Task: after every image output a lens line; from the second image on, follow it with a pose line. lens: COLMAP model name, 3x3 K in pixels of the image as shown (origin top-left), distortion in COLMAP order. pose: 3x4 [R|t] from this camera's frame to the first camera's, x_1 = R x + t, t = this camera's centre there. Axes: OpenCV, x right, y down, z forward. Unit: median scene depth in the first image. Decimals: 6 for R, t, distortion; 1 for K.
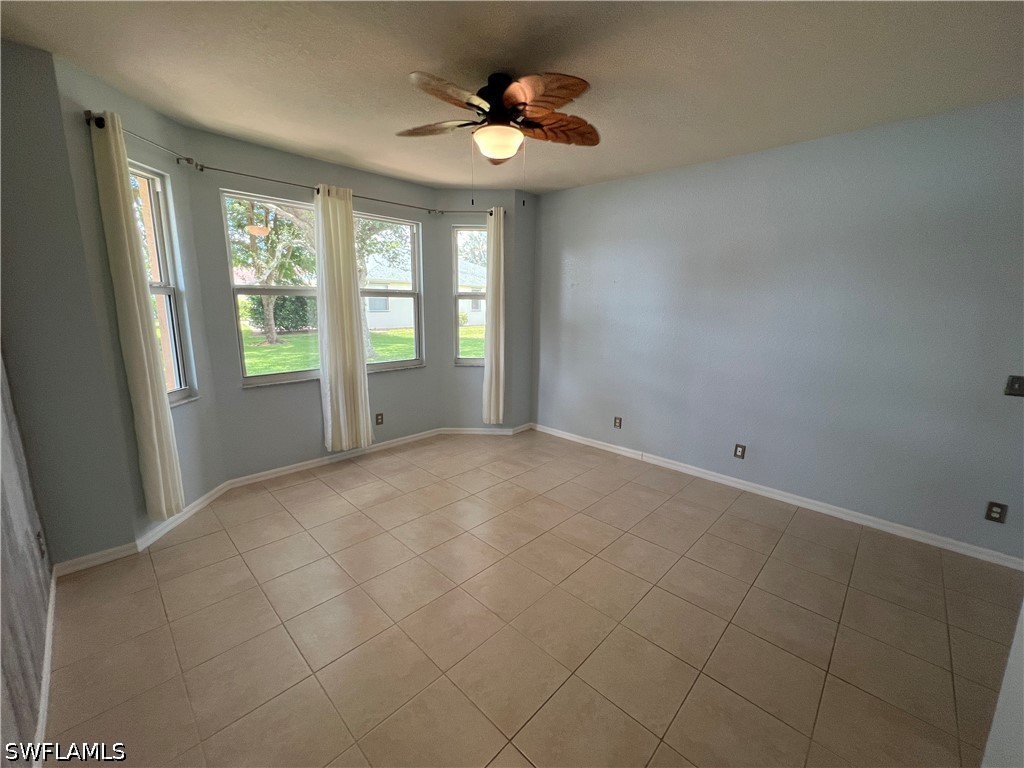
lens RADIAL K [[412.9, 0, 504.3], [0, 412.9, 380.8], [0, 0, 1]] dist [-0.000113, 0.000108]
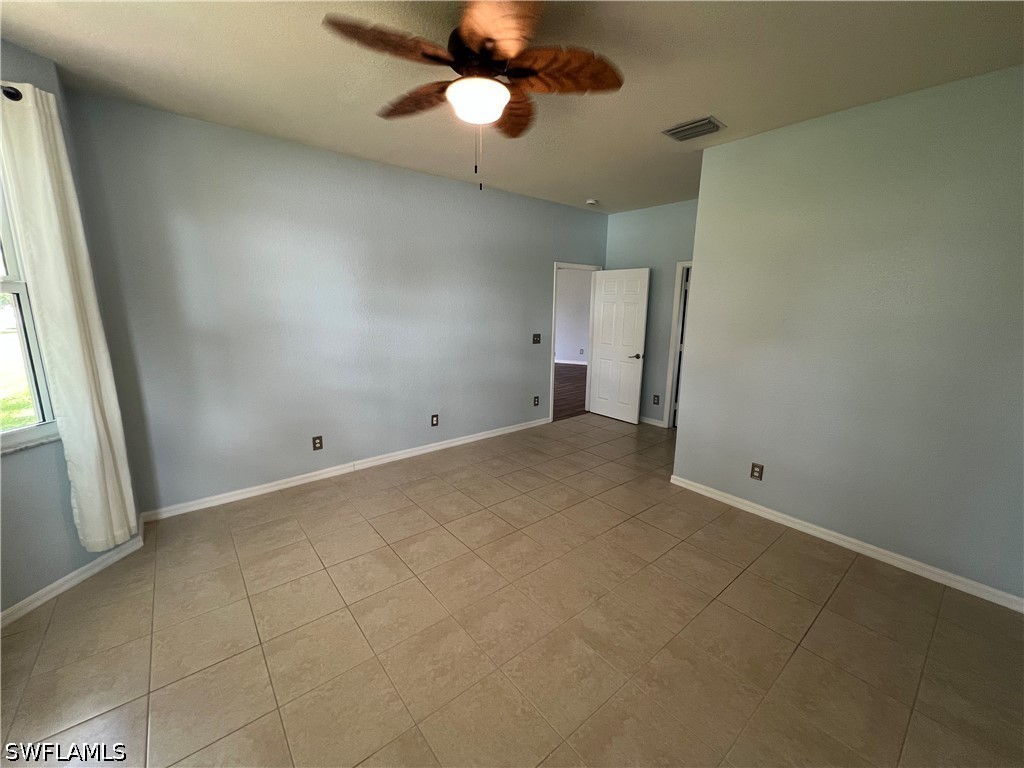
lens RADIAL K [[412.9, 0, 512.9], [0, 412.9, 374.9], [0, 0, 1]] dist [-0.000113, 0.000108]
pose [[0.102318, -0.183626, 0.977657, -0.529481], [0.181680, 0.969734, 0.163123, -0.108418], [-0.978020, 0.160930, 0.132582, 0.539584]]
